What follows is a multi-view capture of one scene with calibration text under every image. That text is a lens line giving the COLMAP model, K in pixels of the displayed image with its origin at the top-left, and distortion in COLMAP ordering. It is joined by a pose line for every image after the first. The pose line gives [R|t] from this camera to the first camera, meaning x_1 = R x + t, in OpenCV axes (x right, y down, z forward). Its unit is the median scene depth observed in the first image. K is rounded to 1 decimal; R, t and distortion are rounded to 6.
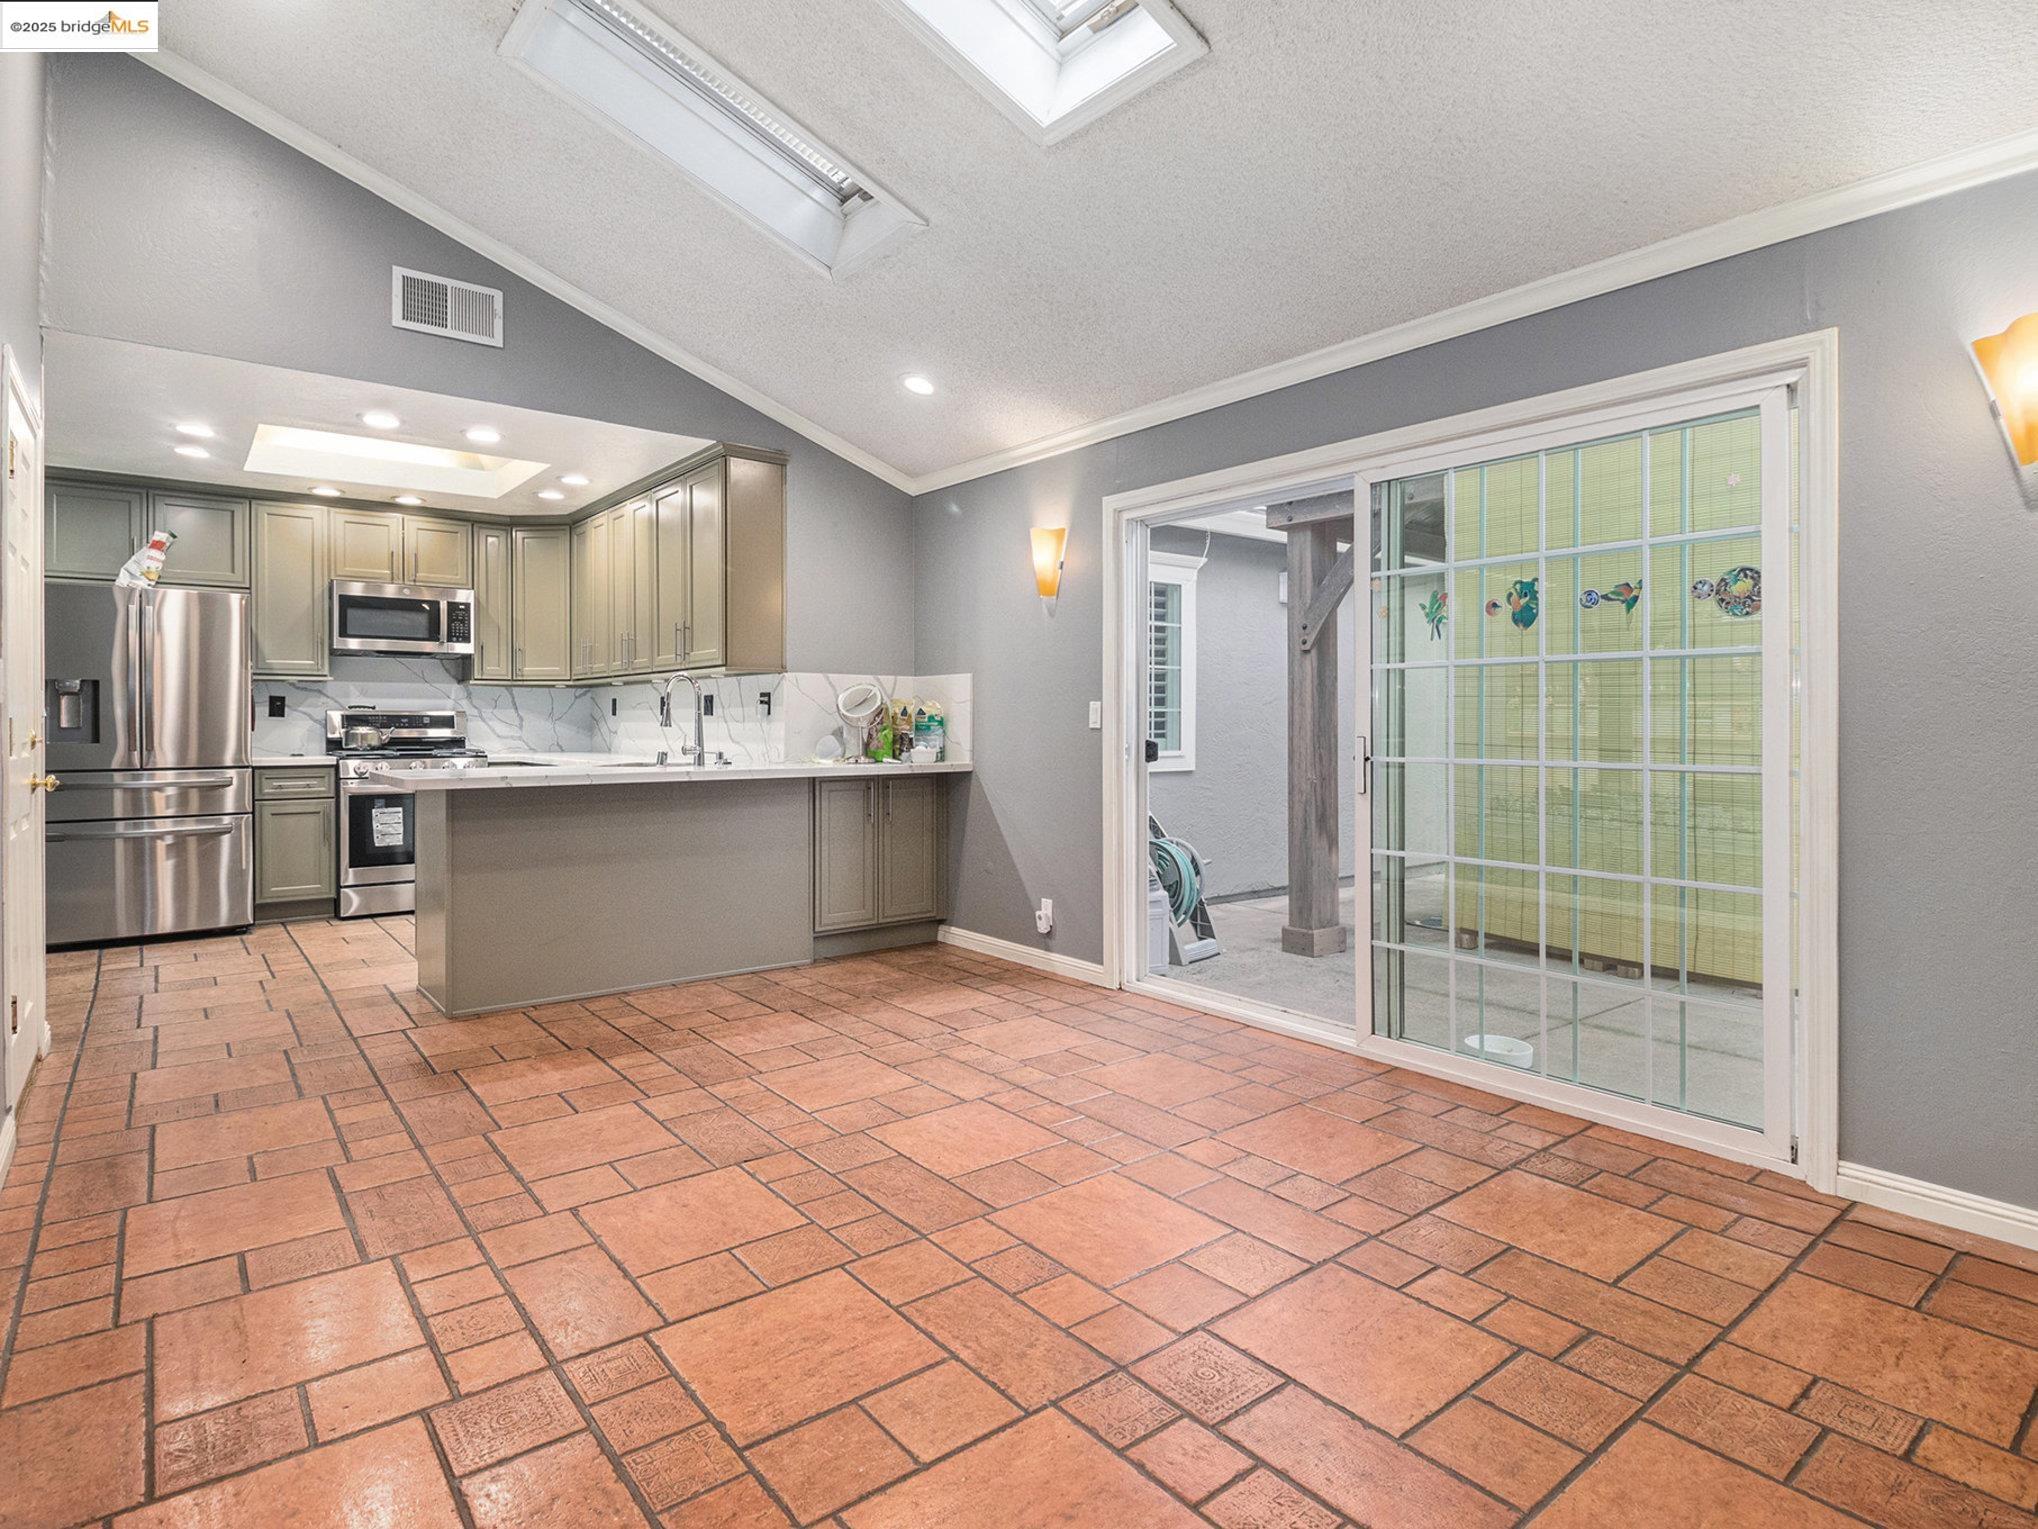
lens RADIAL K [[1087.2, 0, 995.6], [0, 1087.2, 756.3], [0, 0, 1]] dist [-0.002310, -0.002475]
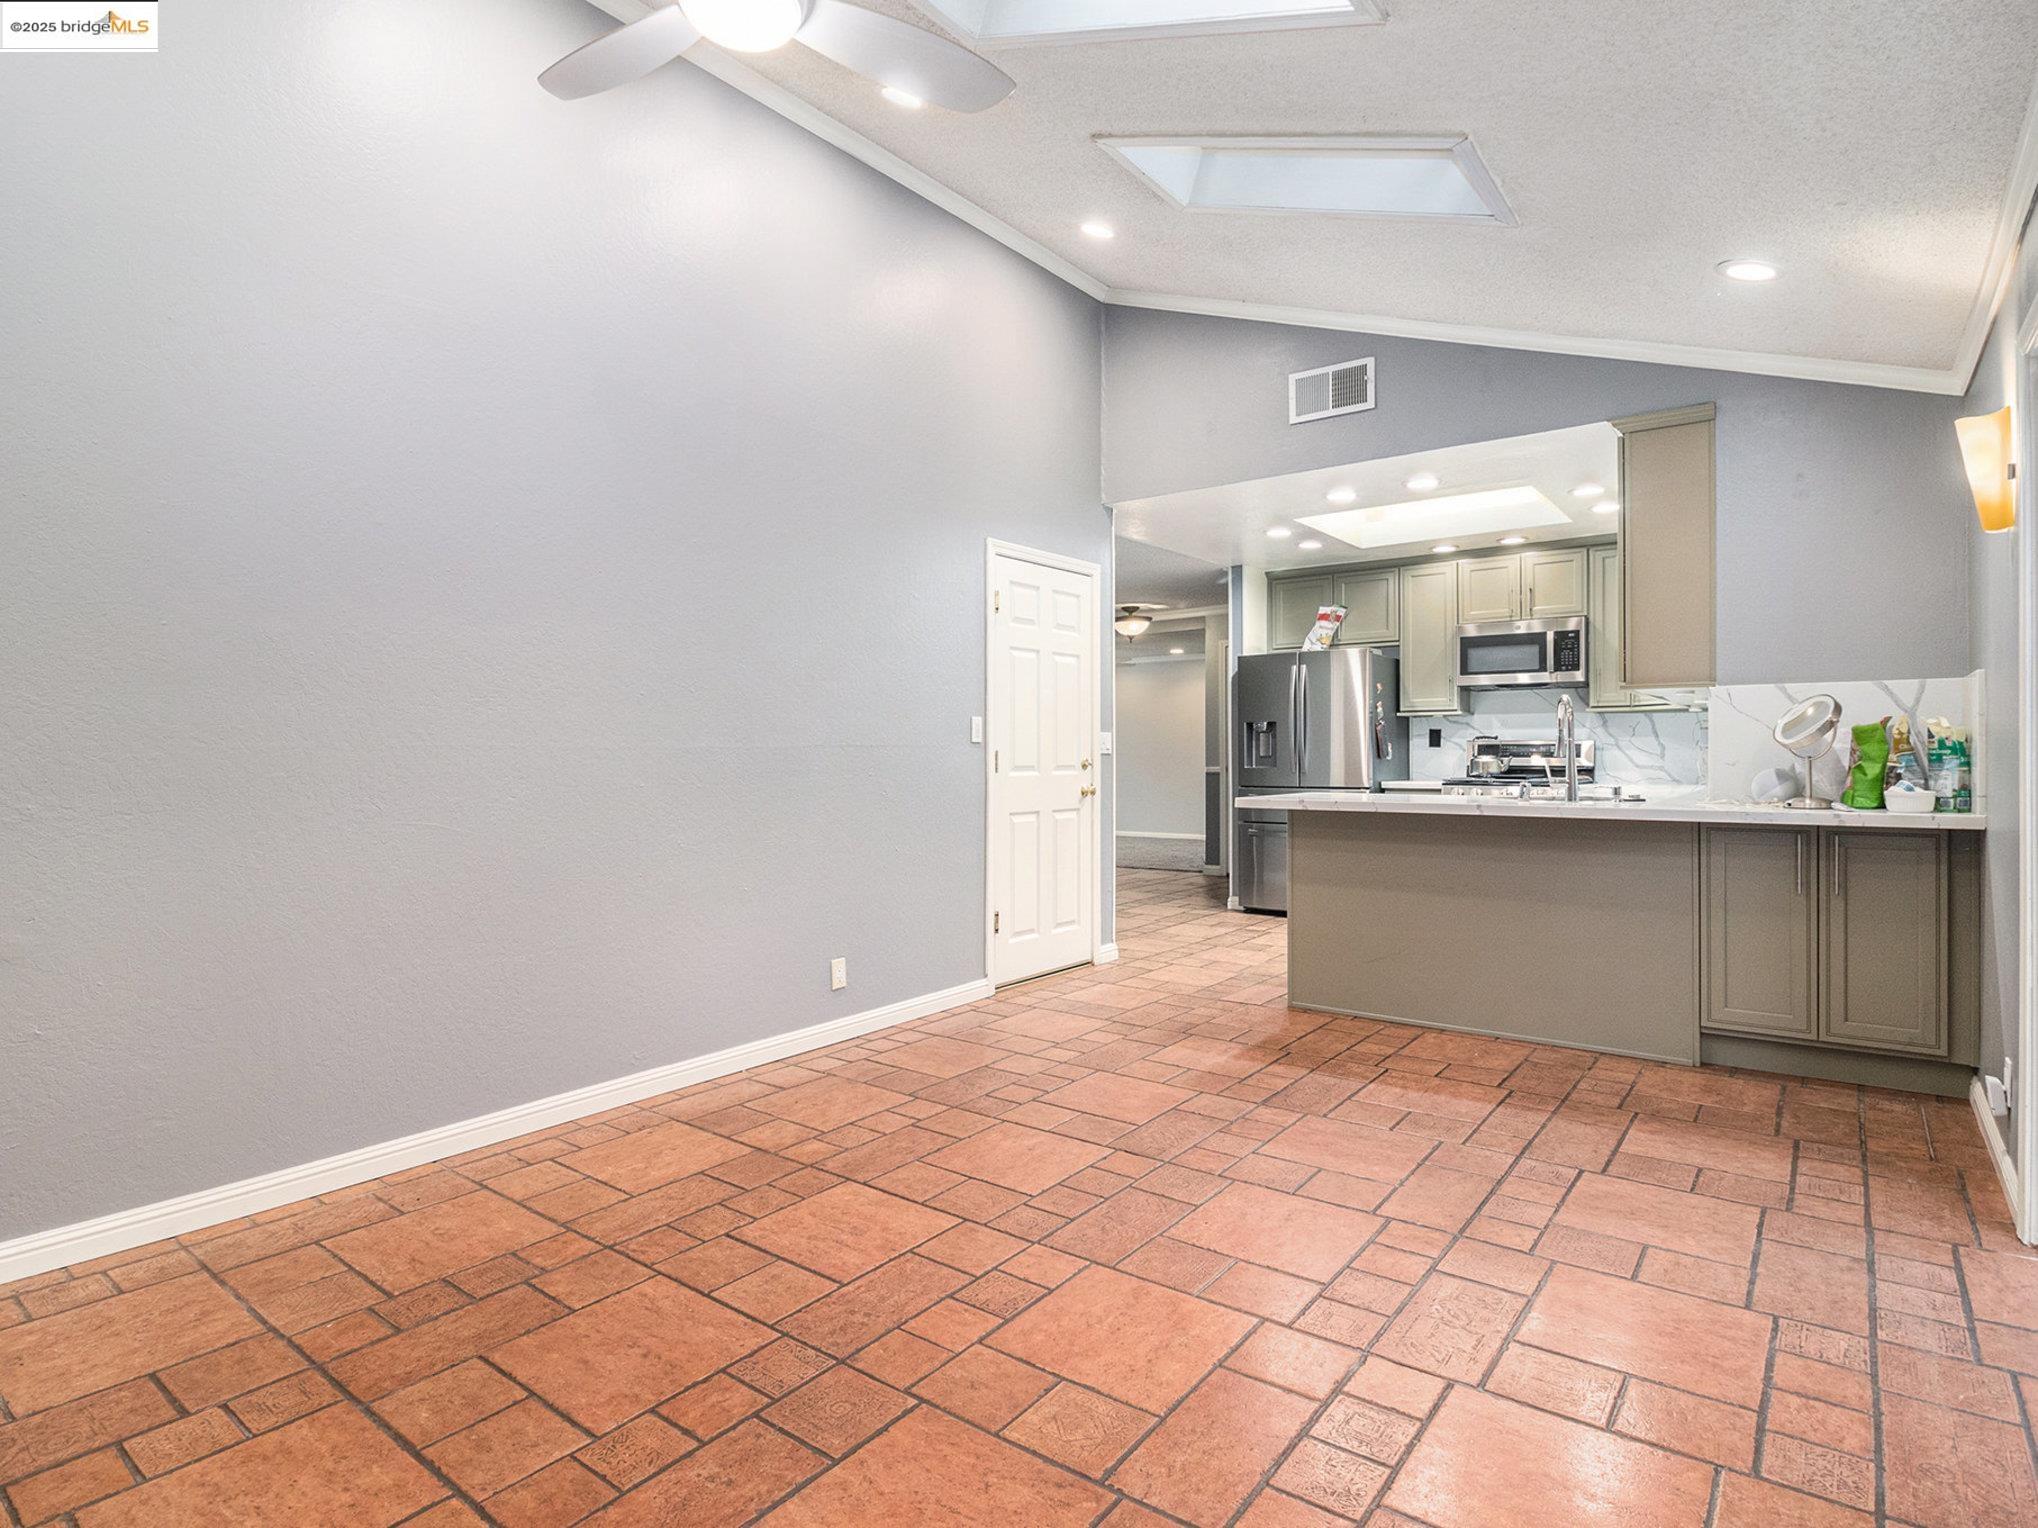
lens RADIAL K [[1087.2, 0, 995.6], [0, 1087.2, 755.8], [0, 0, 1]] dist [-0.002310, -0.002475]
pose [[0.244507, 0.001188, -0.969647, 0.439094], [-0.026708, 0.999628, -0.005510, -0.009875], [0.969280, 0.027245, 0.244447, 0.323505]]
